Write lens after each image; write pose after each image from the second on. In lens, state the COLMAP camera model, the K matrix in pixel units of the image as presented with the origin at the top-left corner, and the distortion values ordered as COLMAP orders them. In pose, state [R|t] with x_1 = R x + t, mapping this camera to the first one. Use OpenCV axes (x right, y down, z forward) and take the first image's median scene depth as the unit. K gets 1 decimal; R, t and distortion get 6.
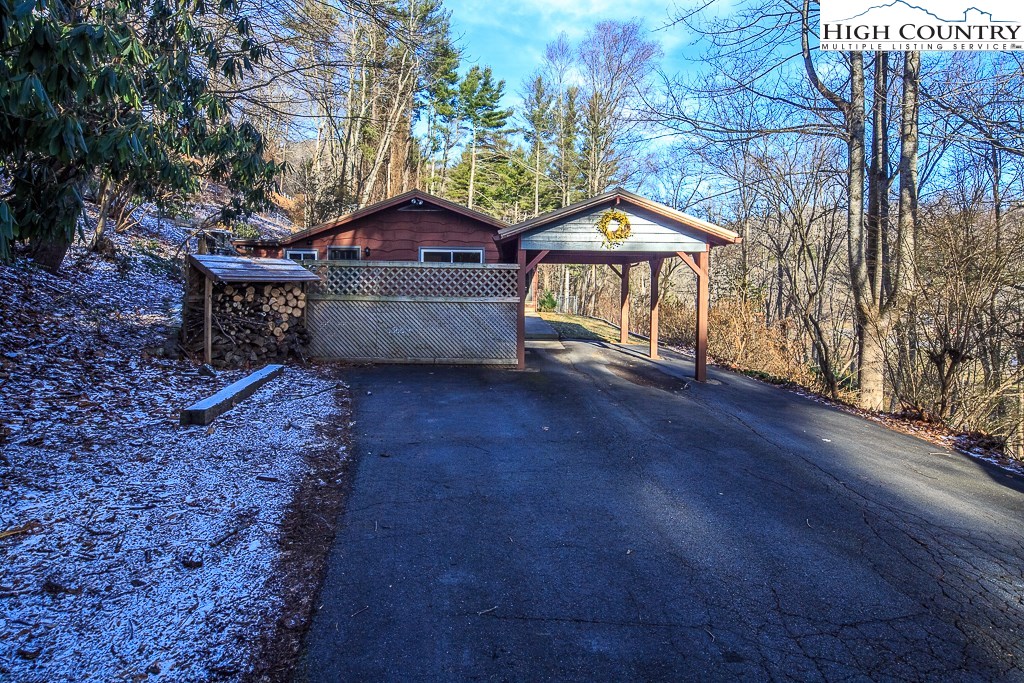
lens RADIAL K [[495.4, 0, 512.3], [0, 495.4, 294.6], [0, 0, 1]] dist [0.002649, -0.001687]
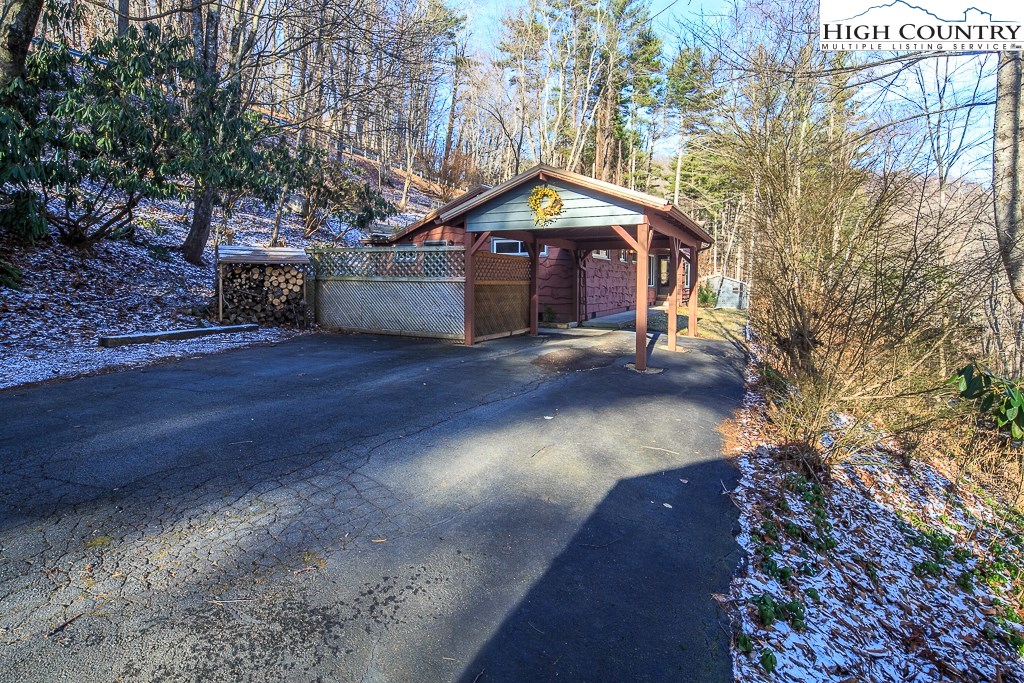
lens RADIAL K [[495.4, 0, 506.5], [0, 495.4, 297.1], [0, 0, 1]] dist [0.002649, -0.001687]
pose [[0.883066, 0.011084, -0.469117, 0.347775], [-0.008084, 0.999932, 0.008408, 0.023050], [0.469179, -0.003632, 0.883096, 0.059675]]
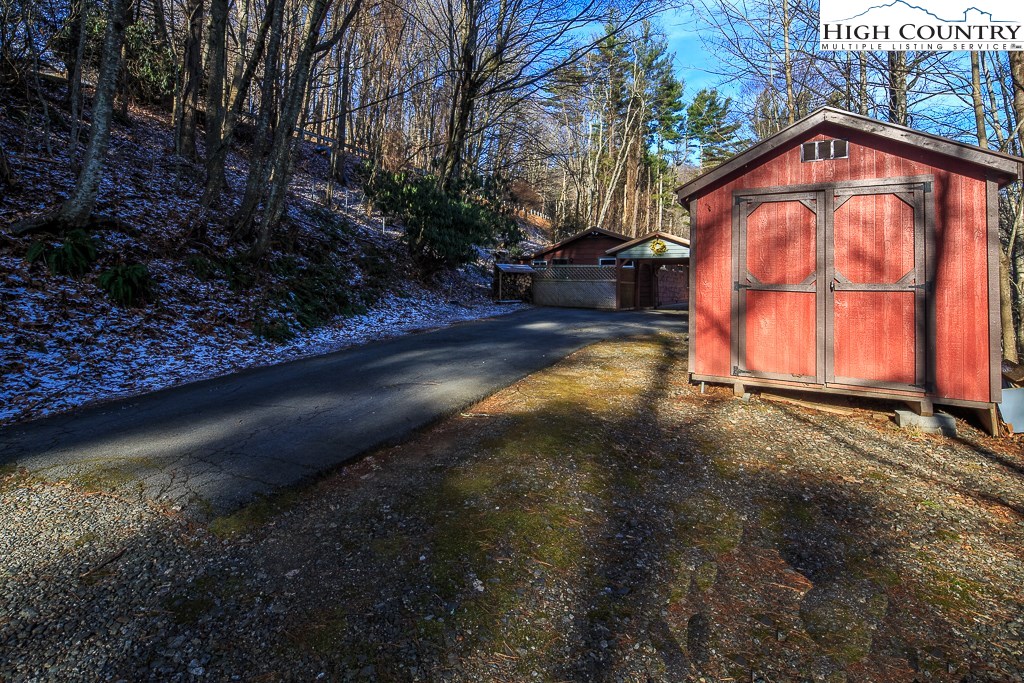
lens RADIAL K [[495.4, 0, 509.0], [0, 495.4, 264.1], [0, 0, 1]] dist [0.002649, -0.001687]
pose [[0.869887, -0.022871, -0.492721, 0.418690], [-0.013574, 0.997436, -0.070263, 0.060680], [0.493065, 0.067809, 0.867346, -0.726274]]
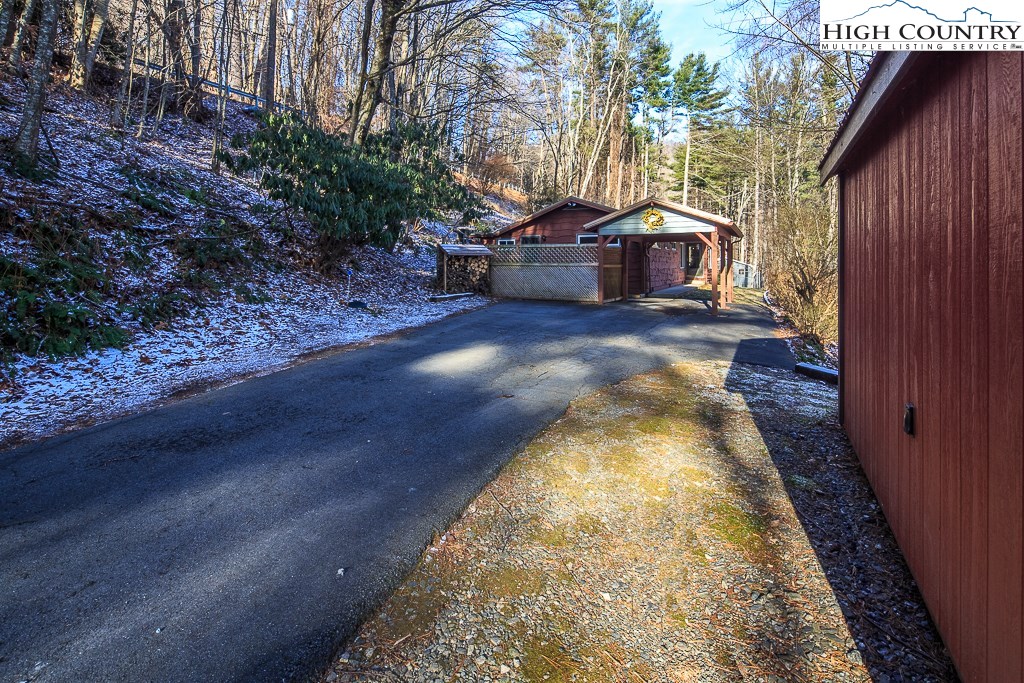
lens RADIAL K [[495.4, 0, 508.1], [0, 495.4, 257.5], [0, 0, 1]] dist [0.002649, -0.001687]
pose [[0.884255, -0.018867, -0.466623, 0.318364], [0.000550, 0.999225, -0.039359, 0.032362], [0.467004, 0.034546, 0.883580, -0.396038]]
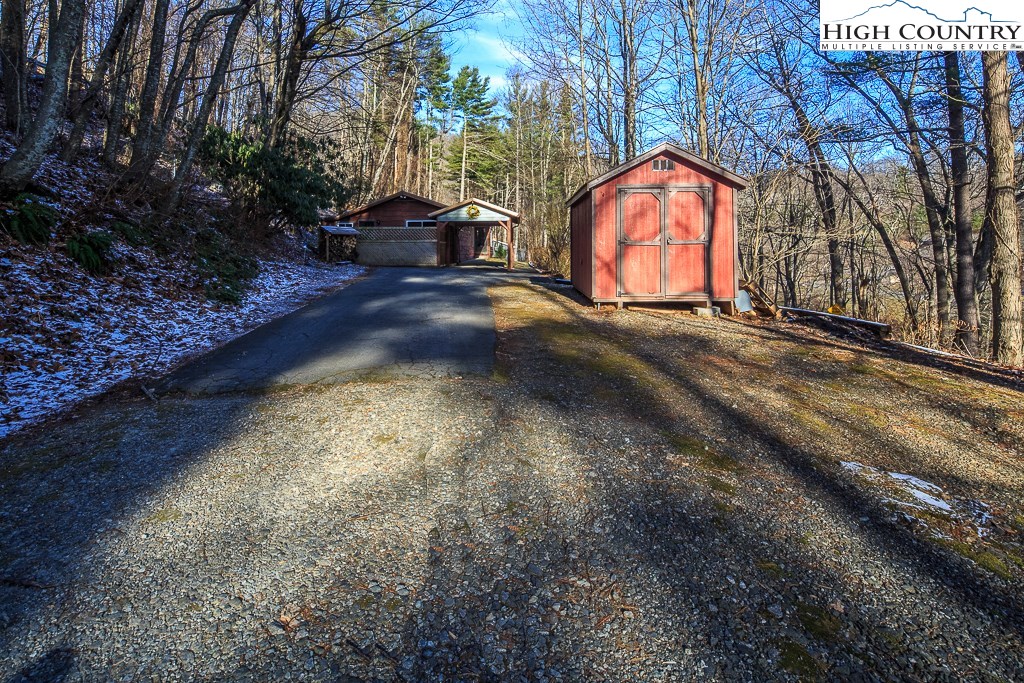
lens RADIAL K [[495.4, 0, 513.0], [0, 495.4, 230.0], [0, 0, 1]] dist [0.002649, -0.001687]
pose [[0.999554, -0.023103, -0.018925, 0.270180], [0.022004, 0.998168, -0.056353, 0.064735], [0.020192, 0.055912, 0.998232, -0.925961]]
